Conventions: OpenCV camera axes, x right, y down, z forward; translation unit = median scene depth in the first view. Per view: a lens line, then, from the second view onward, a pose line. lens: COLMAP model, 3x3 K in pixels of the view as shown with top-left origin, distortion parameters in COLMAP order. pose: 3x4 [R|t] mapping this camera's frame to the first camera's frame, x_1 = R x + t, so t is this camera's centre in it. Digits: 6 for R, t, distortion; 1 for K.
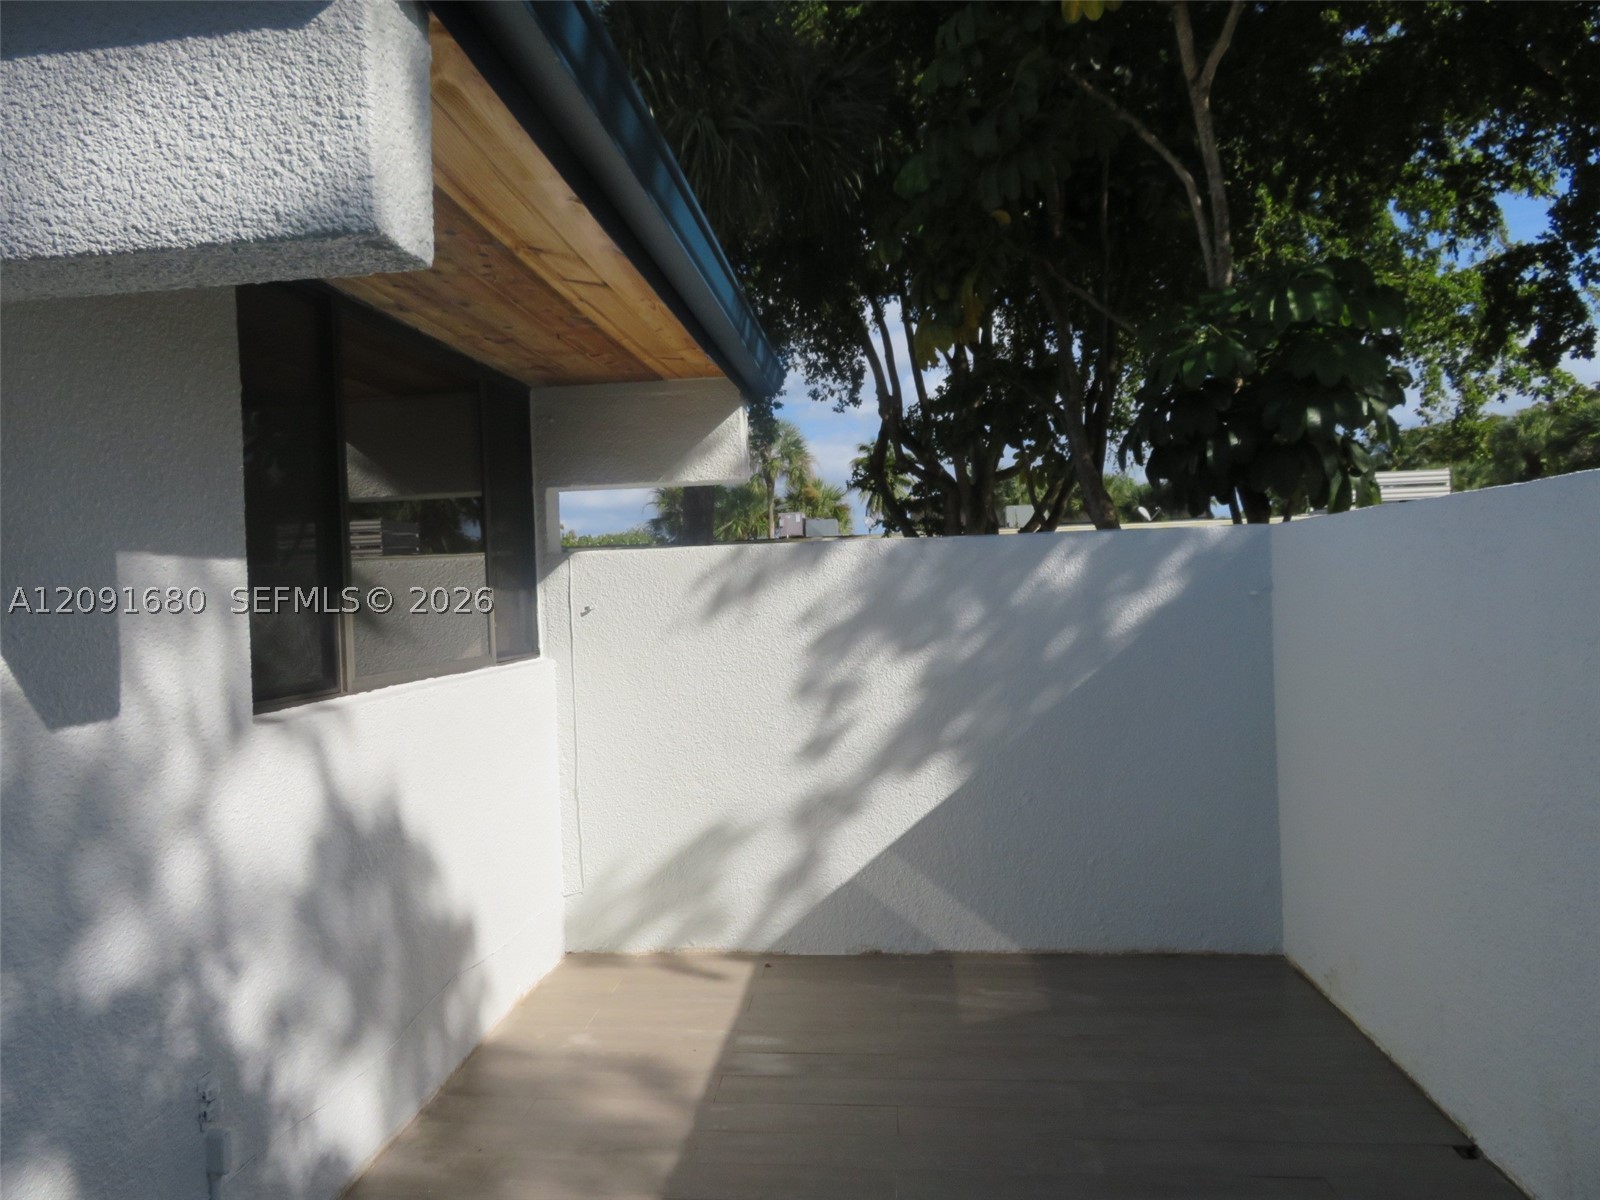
lens RADIAL K [[1119.3, 0, 800.0], [0, 1119.3, 600.0], [0, 0, 1]] dist [-0.018752, -0.003809]
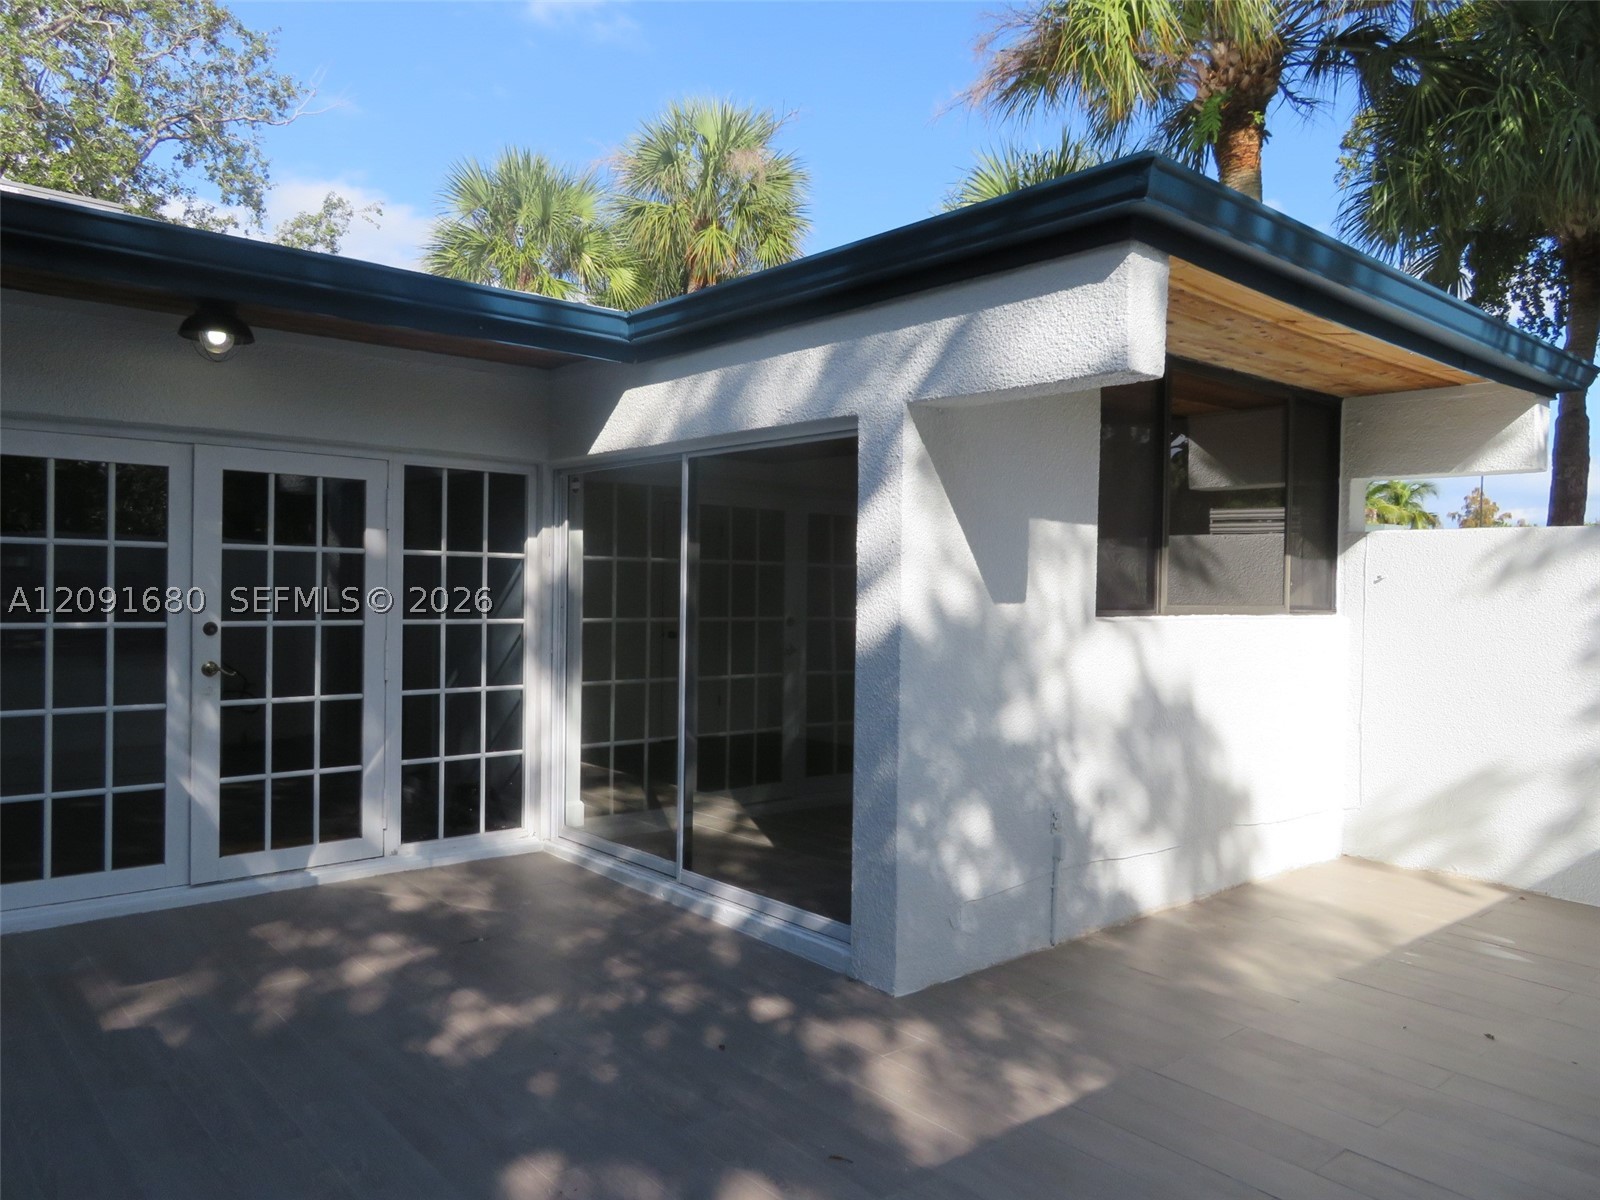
lens RADIAL K [[1148.1, 0, 800.0], [0, 1148.1, 600.0], [0, 0, 1]] dist [-0.006371, 0.005007]
pose [[0.705211, 0.059179, -0.706523, 0.402494], [-0.052392, 0.998136, 0.031310, 0.043515], [0.707059, 0.014936, 0.706997, -0.537977]]
